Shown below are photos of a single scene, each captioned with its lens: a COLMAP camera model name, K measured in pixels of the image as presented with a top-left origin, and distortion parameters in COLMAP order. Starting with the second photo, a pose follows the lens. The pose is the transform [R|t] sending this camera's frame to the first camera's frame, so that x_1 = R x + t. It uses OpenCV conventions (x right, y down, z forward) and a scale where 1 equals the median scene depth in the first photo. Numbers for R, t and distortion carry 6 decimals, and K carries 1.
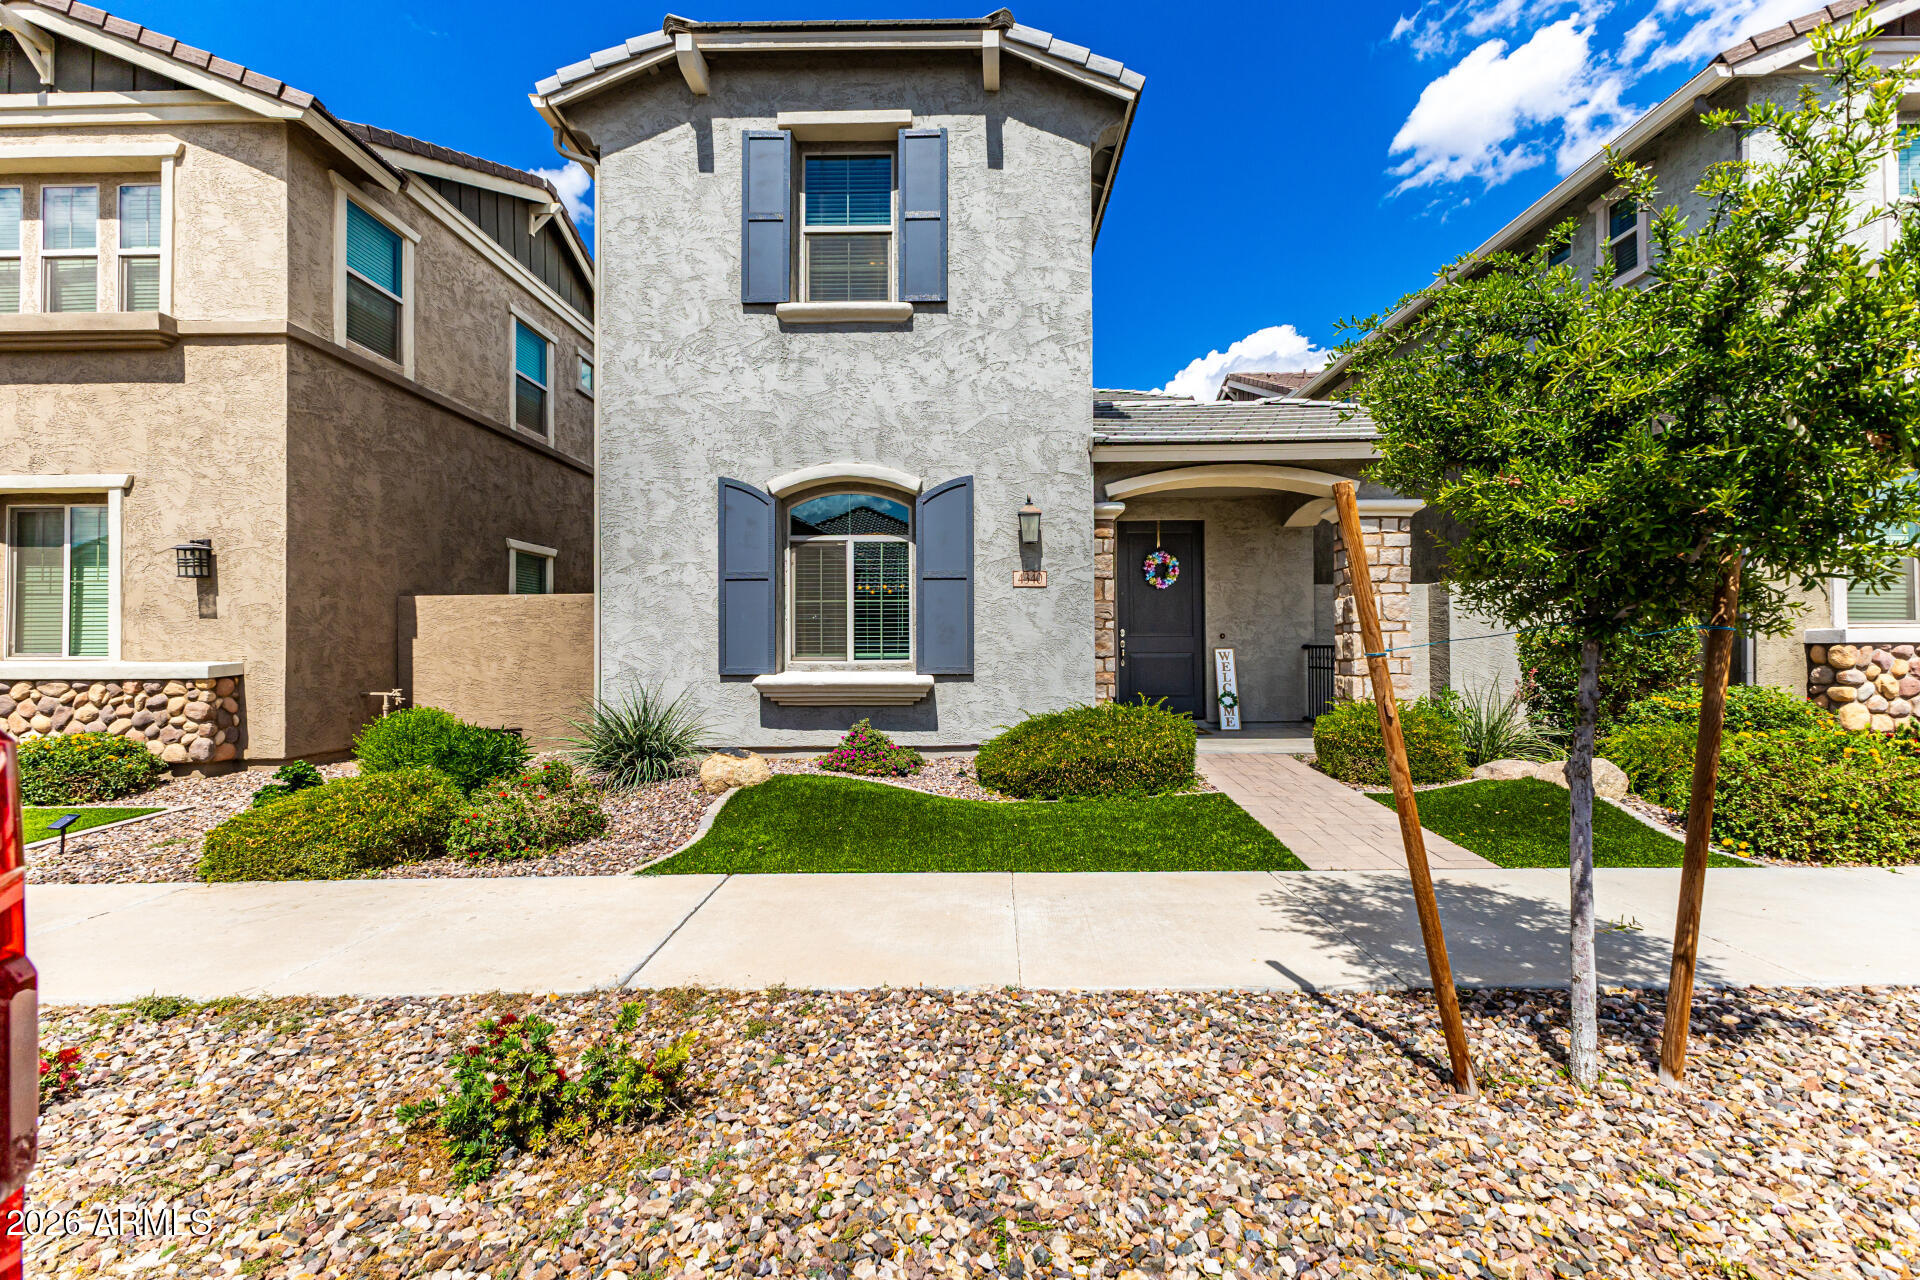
lens RADIAL K [[824.8, 0, 960.2], [0, 824.8, 641.5], [0, 0, 1]] dist [0.010463, -0.002380]
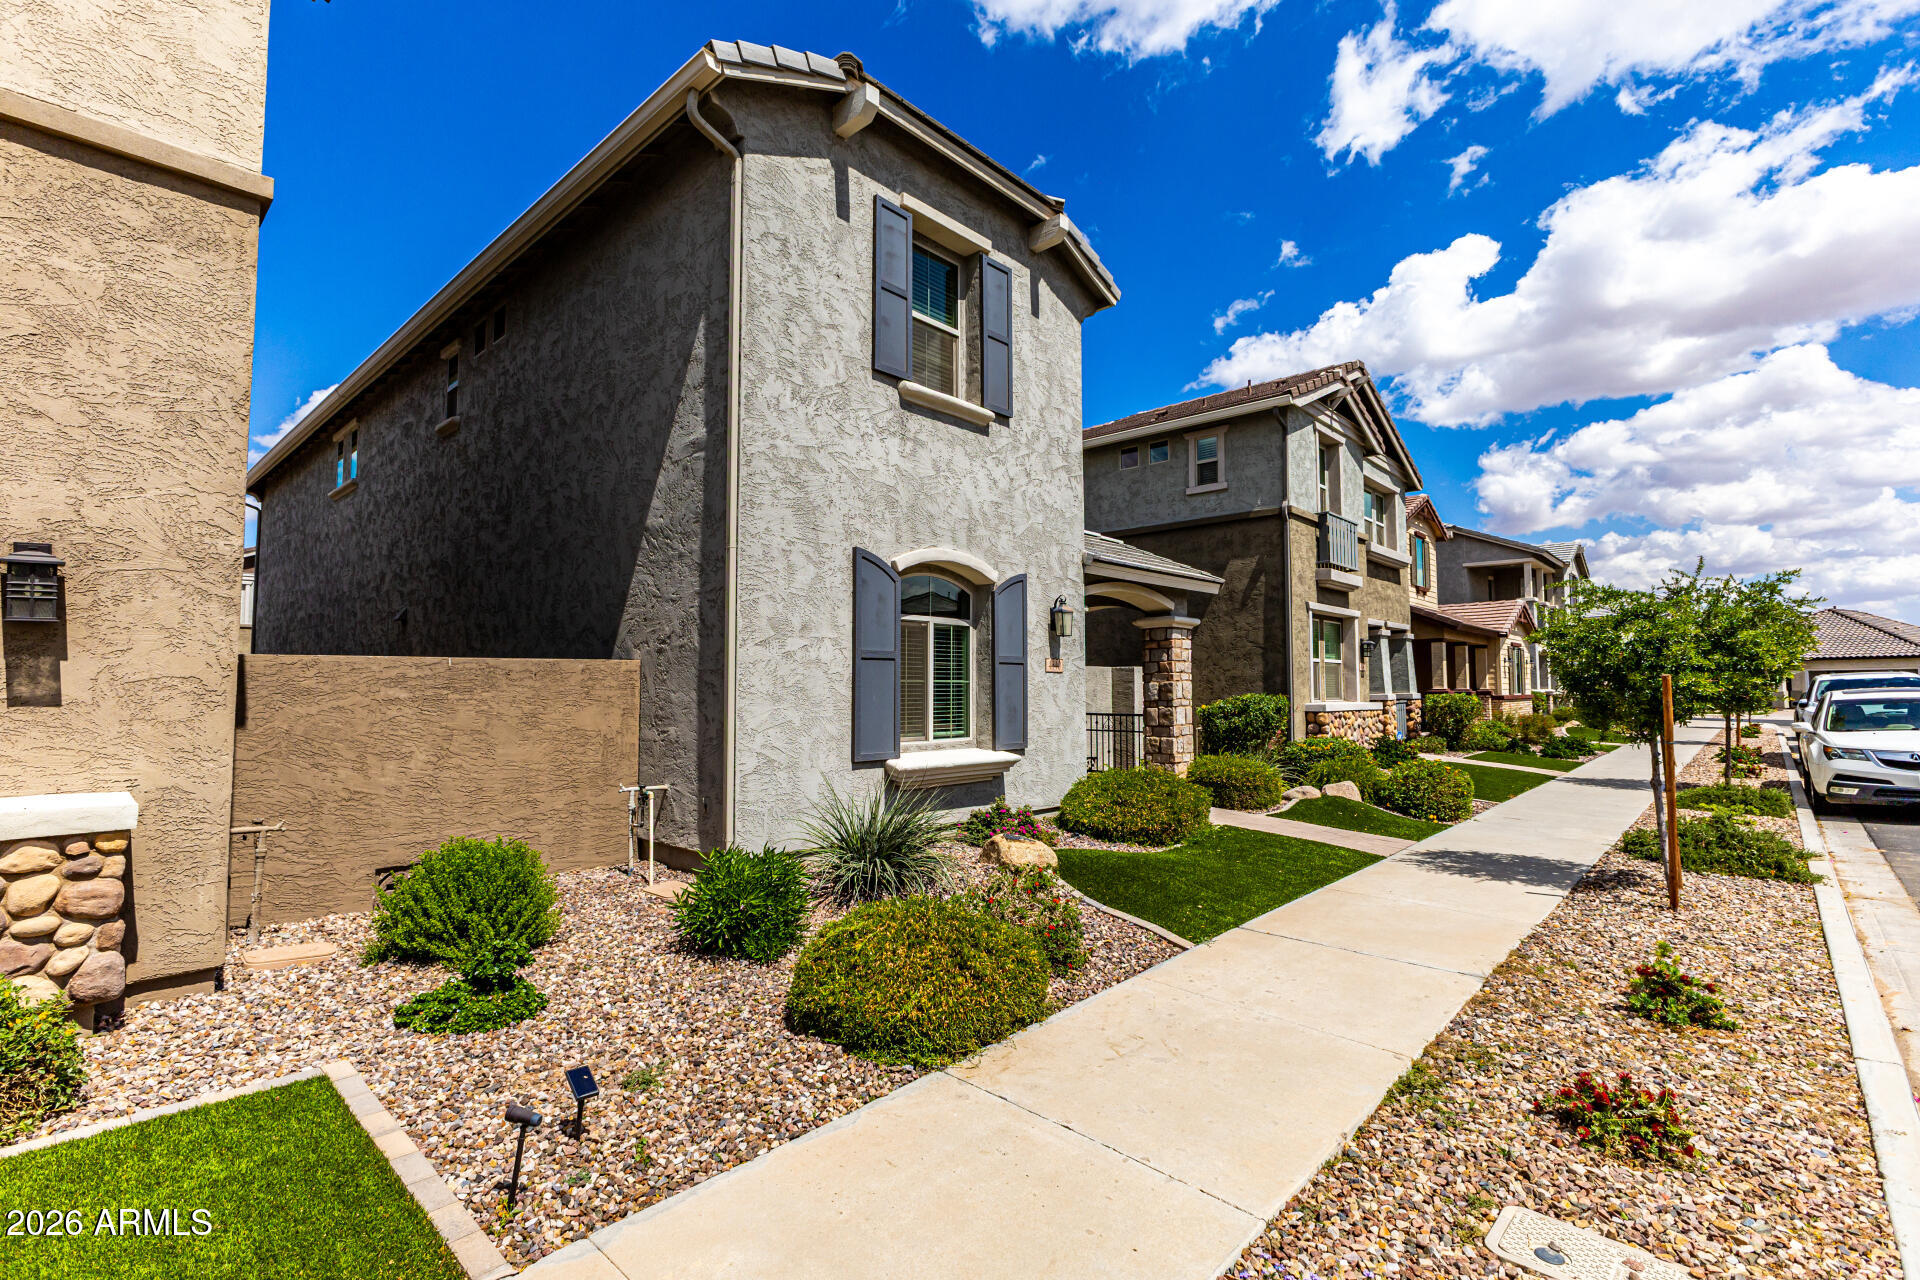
lens RADIAL K [[876.2, 0, 971.3], [0, 876.2, 639.7], [0, 0, 1]] dist [-0.000388, -0.000165]
pose [[0.662063, 0.046474, 0.748006, -0.930784], [-0.008406, 0.998473, -0.054596, -0.042929], [-0.749401, 0.029859, 0.661443, 0.256513]]
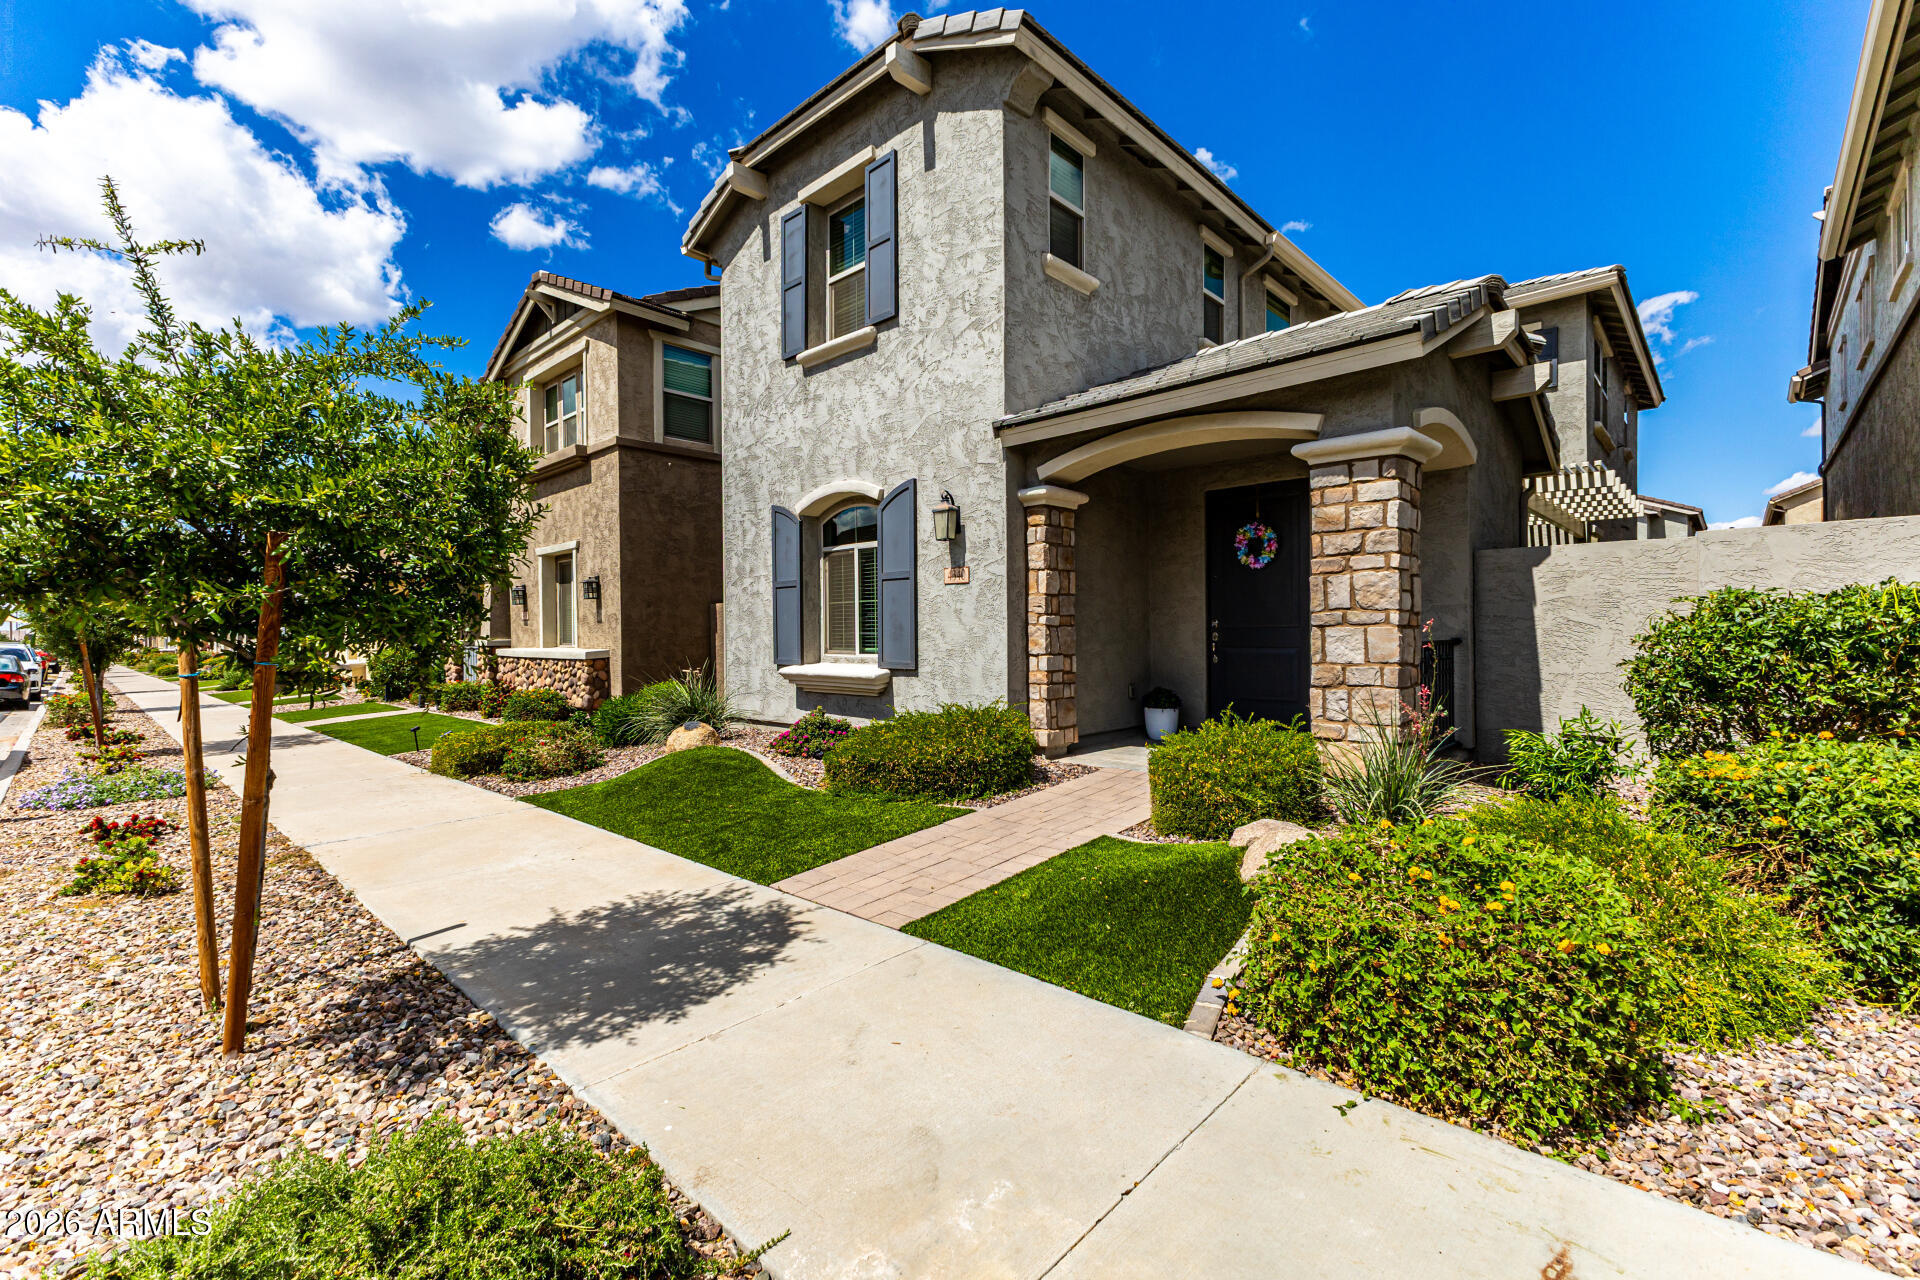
lens RADIAL K [[824.8, 0, 963.5], [0, 824.8, 640.7], [0, 0, 1]] dist [0.010463, -0.002380]
pose [[0.737979, 0.005380, -0.674802, 0.757702], [0.011962, 0.999707, 0.021052, -0.018130], [0.674717, -0.023608, 0.737699, 0.270083]]
